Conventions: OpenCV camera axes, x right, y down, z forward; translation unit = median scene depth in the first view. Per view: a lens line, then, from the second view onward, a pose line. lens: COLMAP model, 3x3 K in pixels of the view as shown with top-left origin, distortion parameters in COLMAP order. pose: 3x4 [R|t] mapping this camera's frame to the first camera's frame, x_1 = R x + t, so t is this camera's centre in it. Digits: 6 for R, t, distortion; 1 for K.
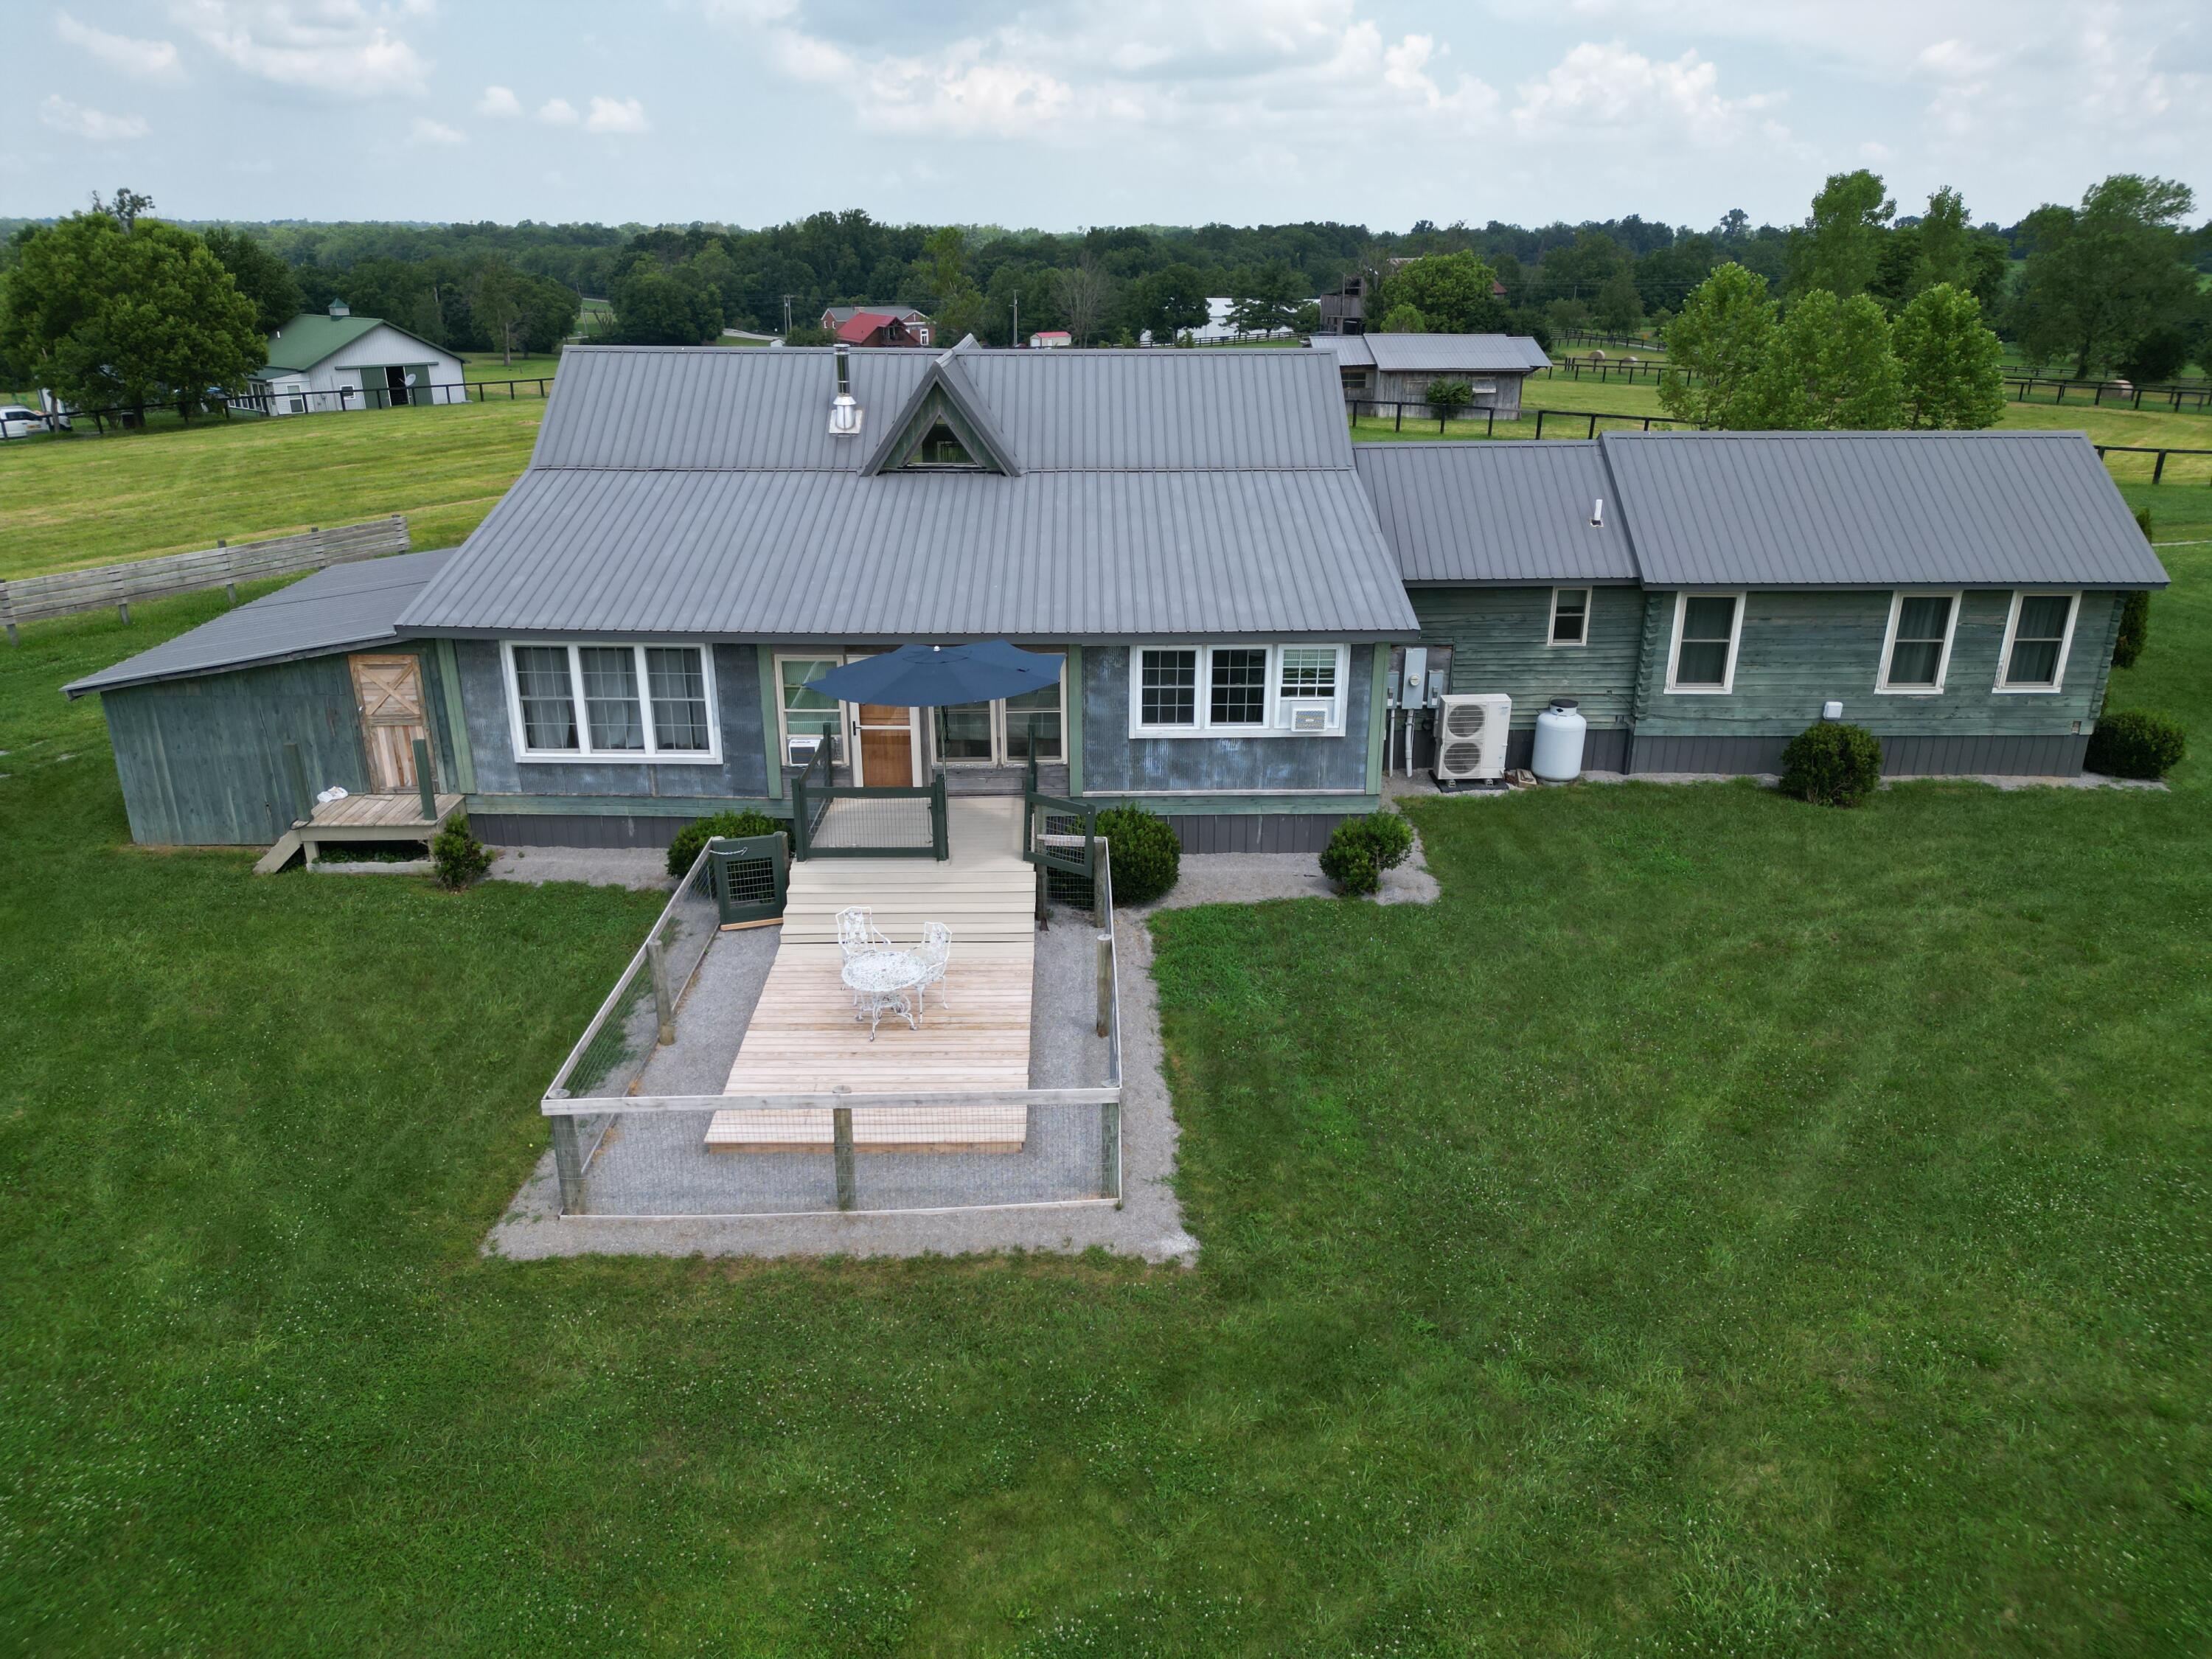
lens RADIAL K [[1542.0, 0, 1106.0], [0, 1542.0, 829.5], [0, 0, 1]] dist [0.055579, -0.043993]
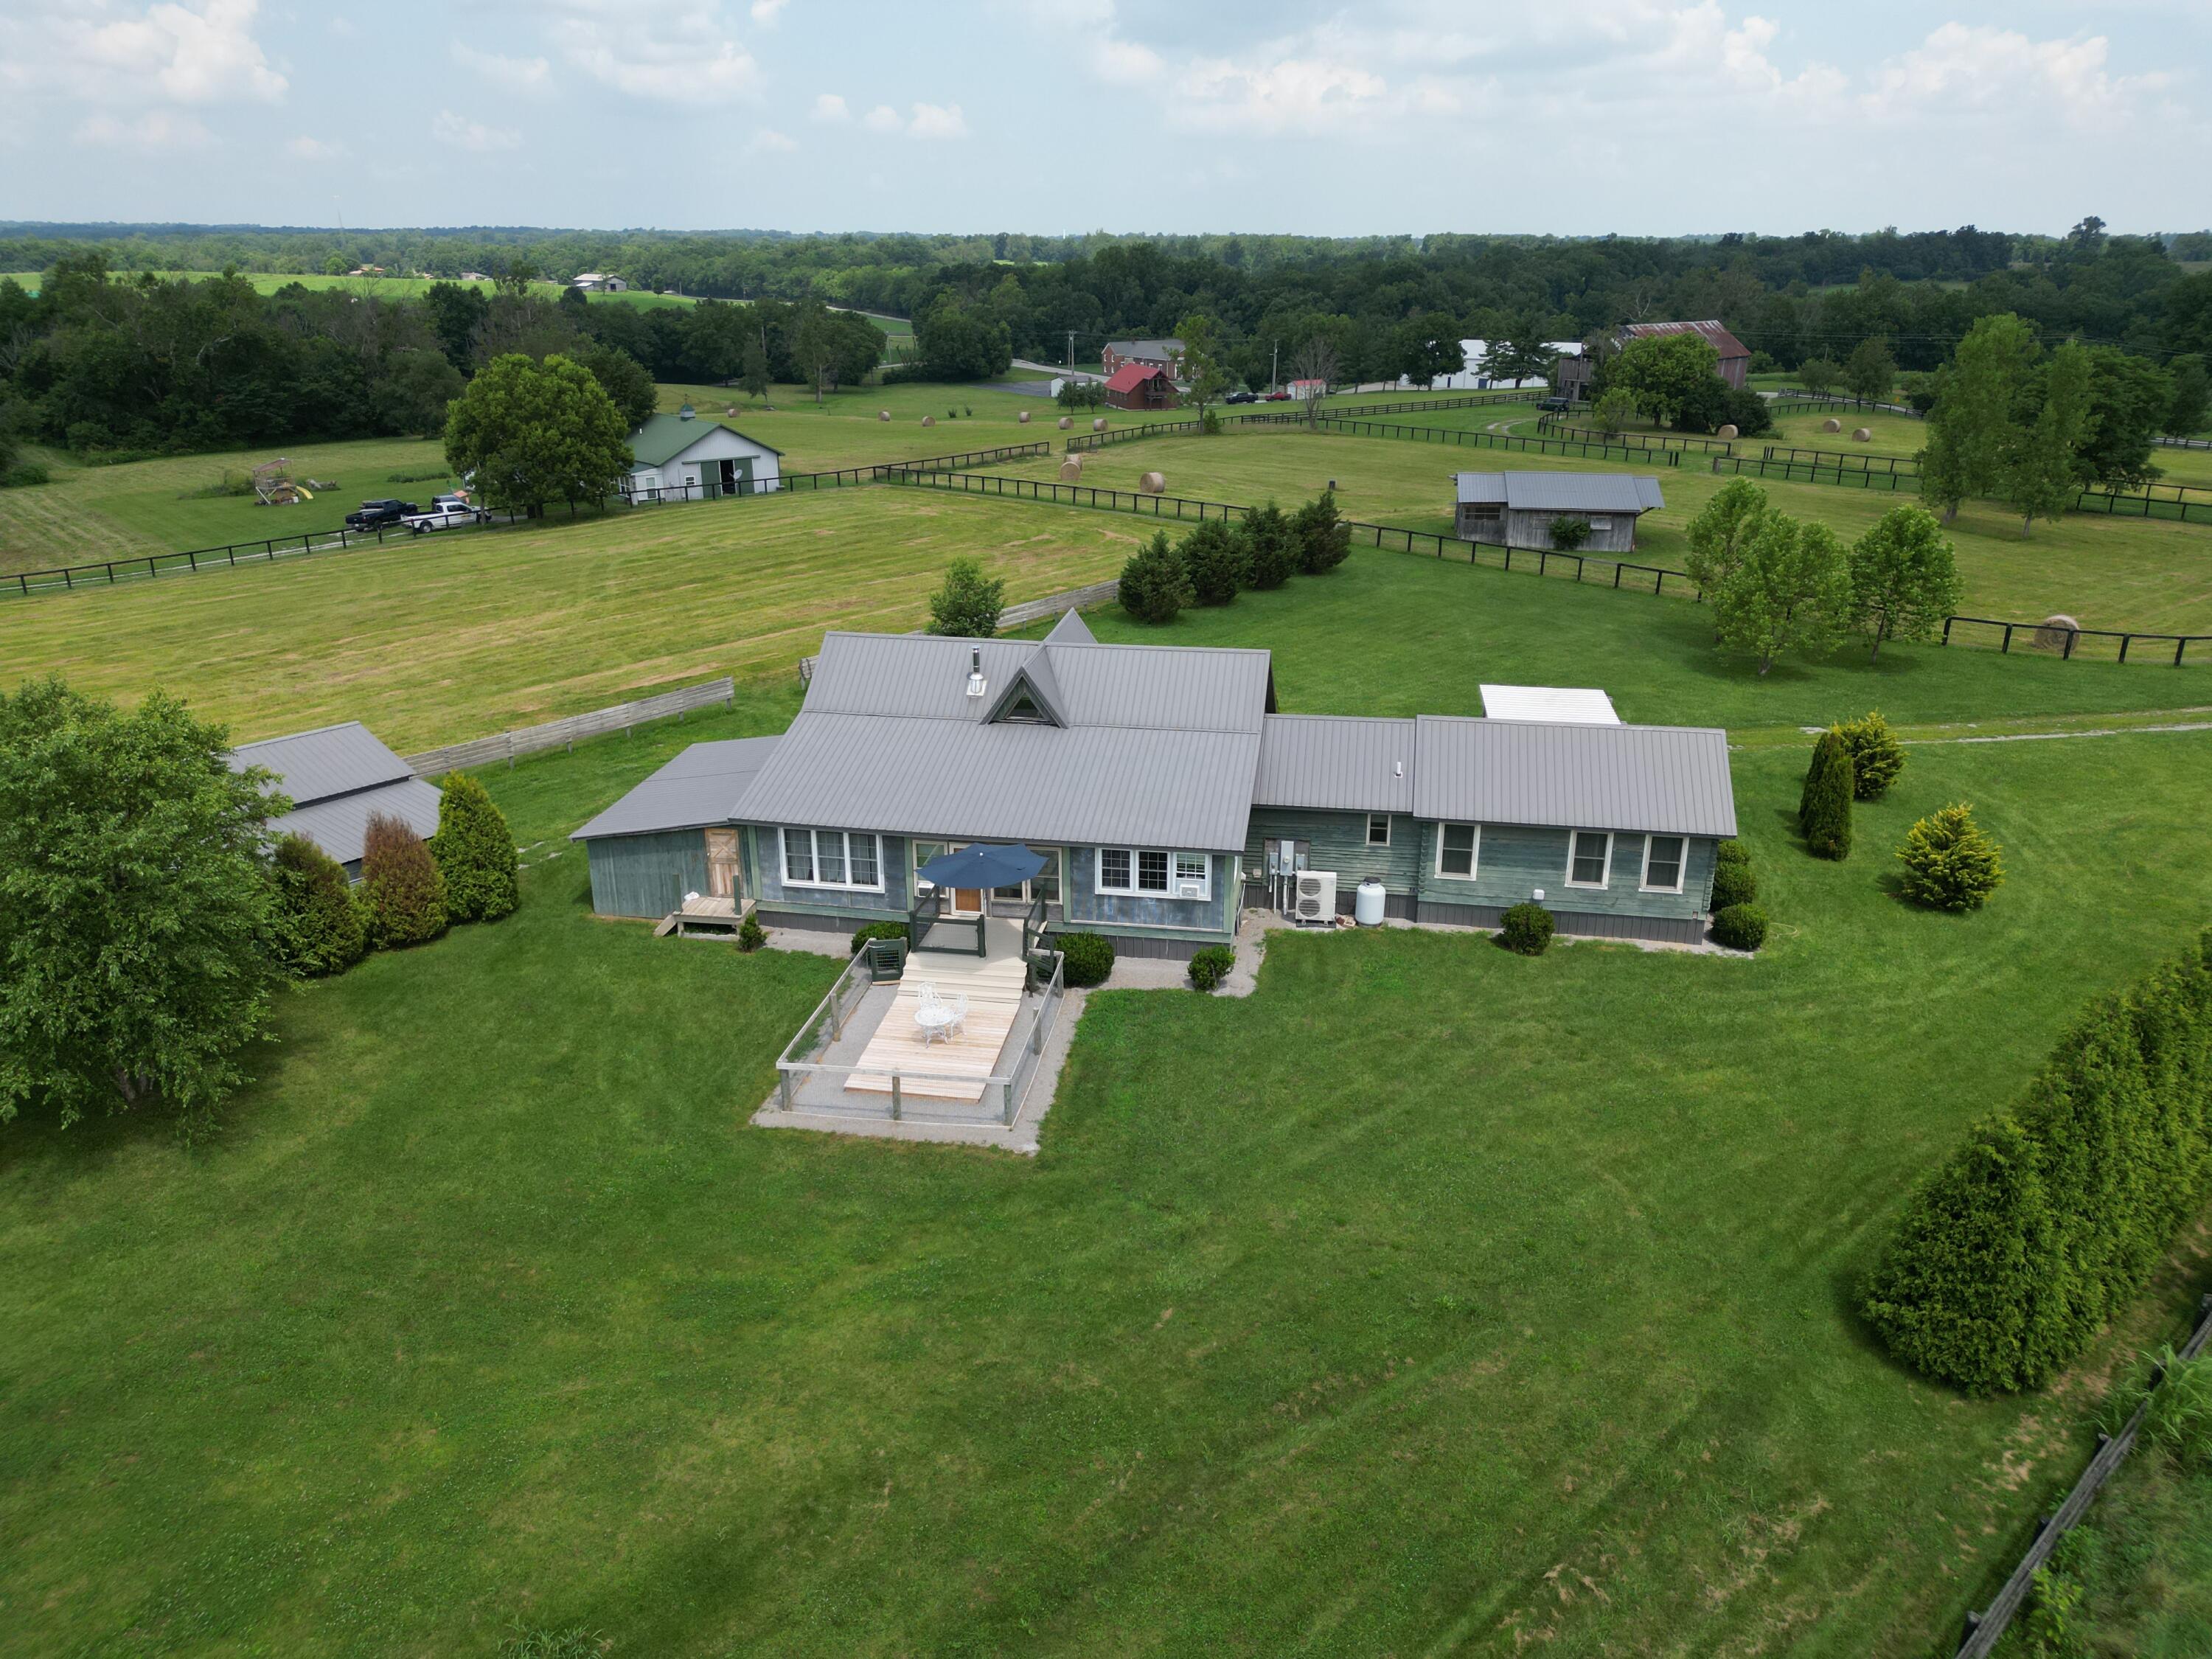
lens RADIAL K [[1551.3, 0, 1106.8], [0, 1551.3, 802.7], [0, 0, 1]] dist [0.112789, -0.161159]
pose [[0.983794, 0.057743, -0.169749, 0.340871], [-0.060592, 0.998095, -0.011645, -0.148617], [0.168753, 0.021742, 0.985418, -0.845265]]
